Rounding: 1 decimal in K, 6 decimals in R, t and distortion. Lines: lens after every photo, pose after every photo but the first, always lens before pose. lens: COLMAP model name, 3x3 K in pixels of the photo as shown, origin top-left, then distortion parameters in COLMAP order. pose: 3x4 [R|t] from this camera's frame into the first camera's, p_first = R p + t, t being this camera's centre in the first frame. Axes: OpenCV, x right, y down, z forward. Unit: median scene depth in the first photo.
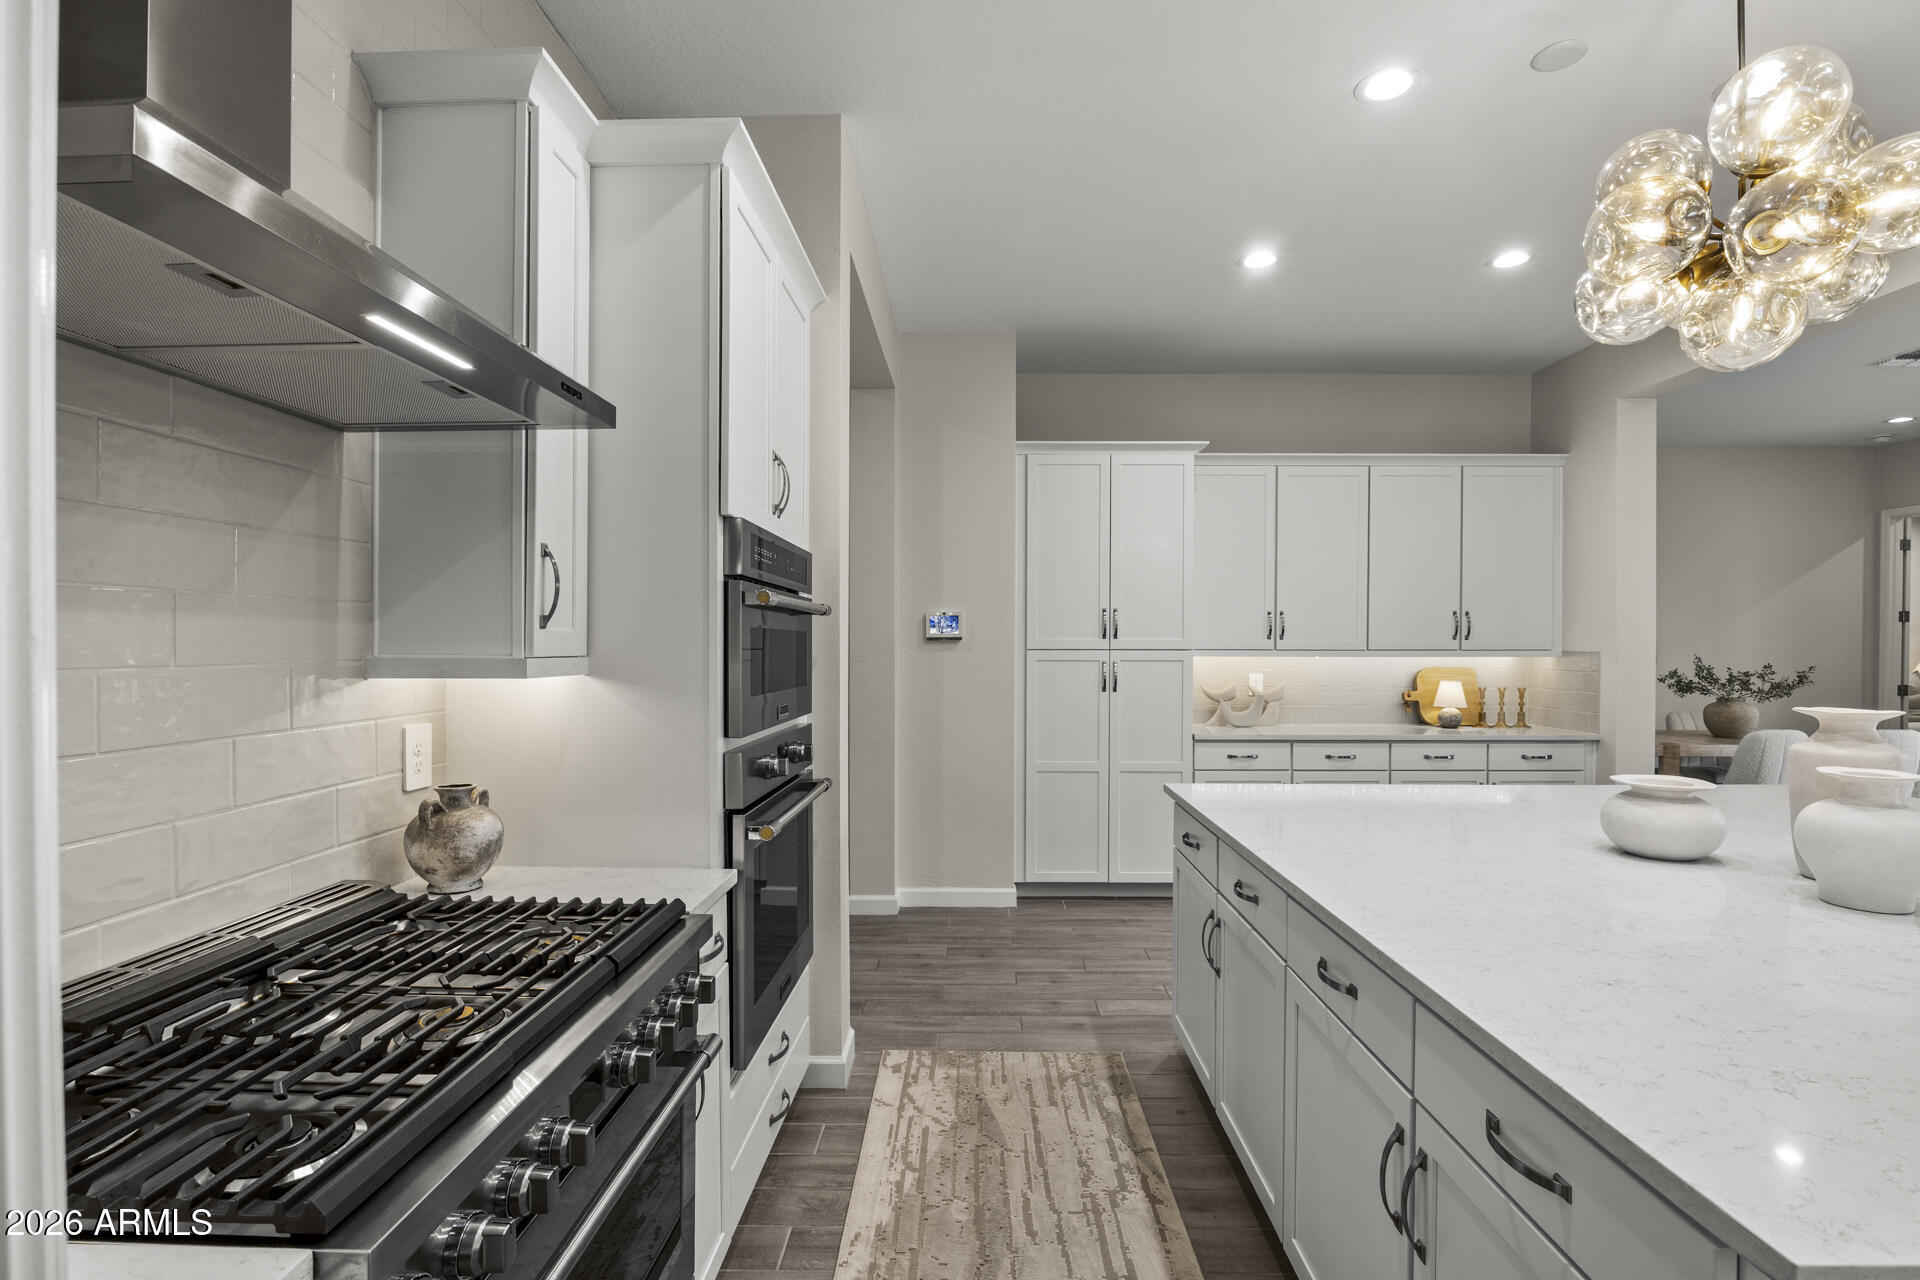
lens RADIAL K [[866.2, 0, 964.6], [0, 866.2, 645.6], [0, 0, 1]] dist [-0.001487, -0.000144]
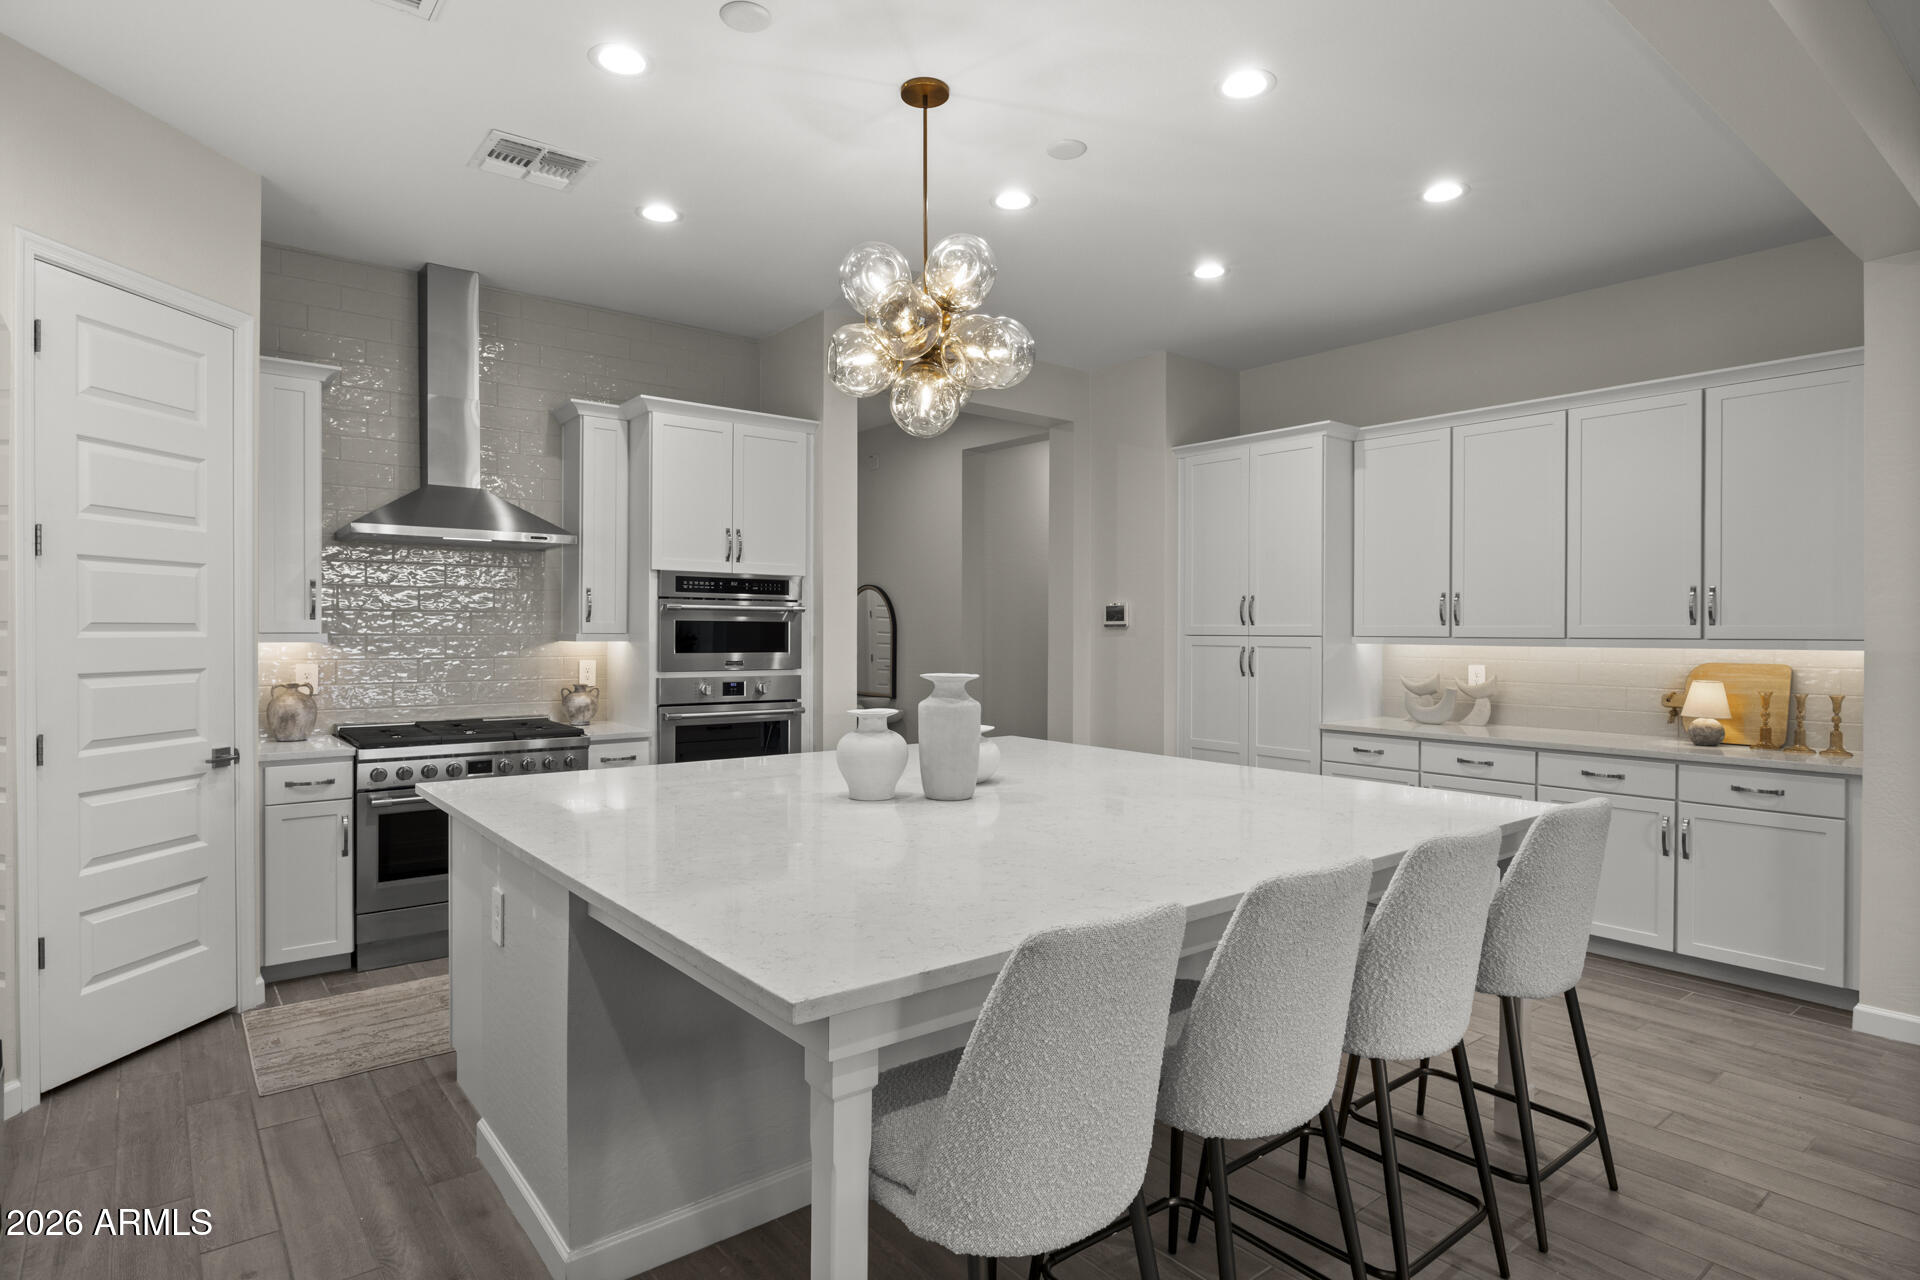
lens RADIAL K [[1015.5, 0, 1024.3], [0, 1015.5, 624.7], [0, 0, 1]] dist [0.002258, 0.001632]
pose [[0.665109, -0.002758, -0.746741, 0.838355], [-0.004059, 0.999965, -0.007309, 0.001607], [0.746735, 0.007892, 0.665074, -0.002433]]
